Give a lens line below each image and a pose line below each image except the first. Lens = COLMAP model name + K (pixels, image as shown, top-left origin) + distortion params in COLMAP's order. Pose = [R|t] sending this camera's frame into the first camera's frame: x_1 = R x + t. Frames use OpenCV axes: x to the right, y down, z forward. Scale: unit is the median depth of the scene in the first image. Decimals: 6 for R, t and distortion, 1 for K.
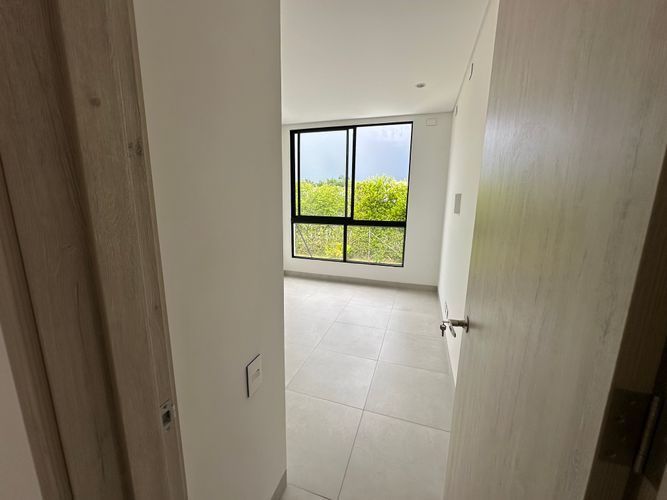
lens RADIAL K [[266.6, 0, 335.2], [0, 266.6, 247.0], [0, 0, 1]] dist [-0.002159, 0.000952]
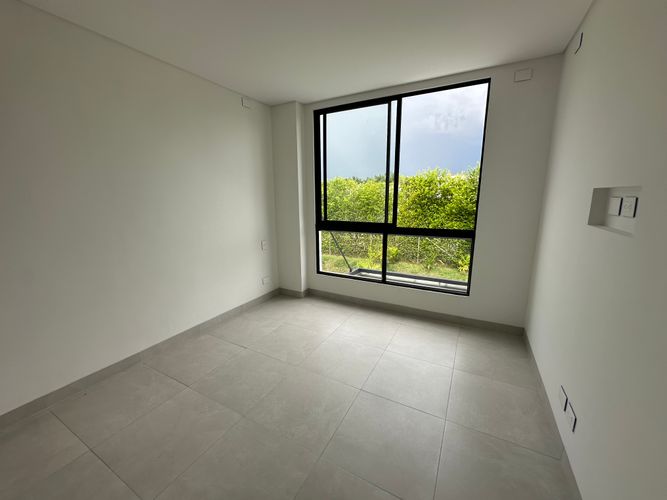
lens RADIAL K [[266.6, 0, 333.7], [0, 266.6, 247.9], [0, 0, 1]] dist [-0.002159, 0.000952]
pose [[0.983556, 0.012973, -0.180136, 0.009948], [-0.010591, 0.999843, 0.014179, -0.016508], [0.180291, -0.012038, 0.983540, 0.076954]]
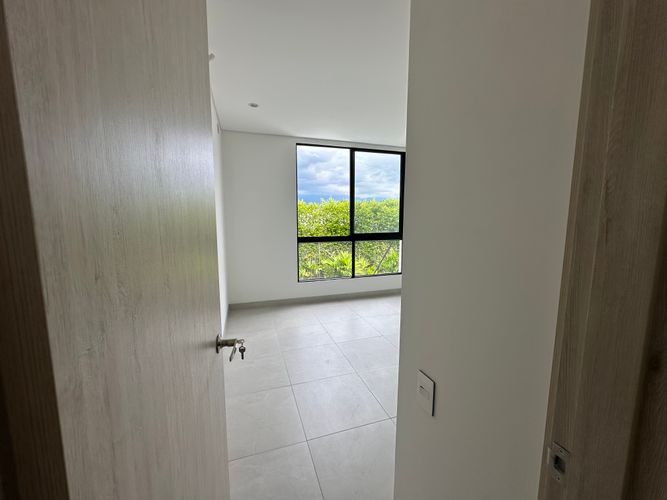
lens RADIAL K [[266.6, 0, 337.8], [0, 266.6, 248.9], [0, 0, 1]] dist [-0.002159, 0.000952]
pose [[0.795911, -0.088163, 0.598960, -0.197001], [0.118632, 0.992872, -0.011496, -0.015410], [-0.593677, 0.080206, 0.800696, 0.067812]]
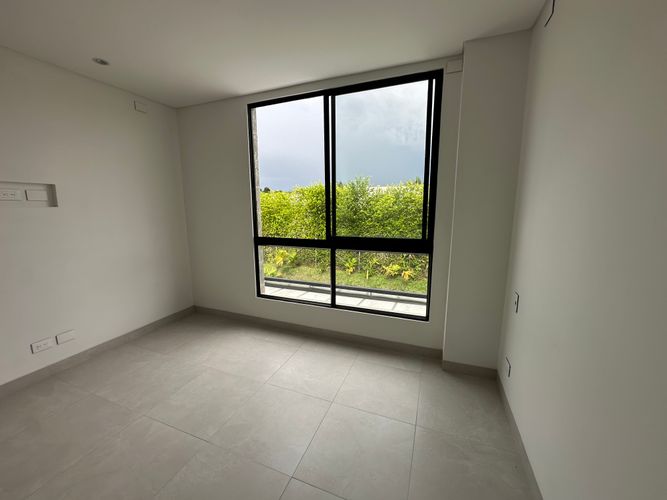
lens RADIAL K [[266.6, 0, 333.9], [0, 266.6, 249.7], [0, 0, 1]] dist [-0.002159, 0.000952]
pose [[0.998089, -0.013642, -0.060267, 0.024371], [0.012954, 0.999847, -0.011783, -0.023193], [0.060418, 0.010980, 0.998113, 0.116415]]
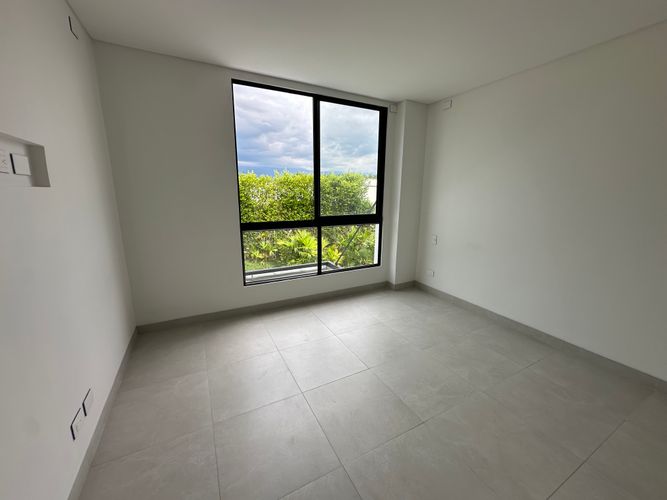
lens RADIAL K [[266.6, 0, 336.2], [0, 266.6, 249.1], [0, 0, 1]] dist [-0.002159, 0.000952]
pose [[0.691125, -0.161449, 0.704472, -0.151778], [0.126851, 0.986696, 0.101681, -0.028812], [-0.711516, 0.019089, 0.702410, 0.132869]]
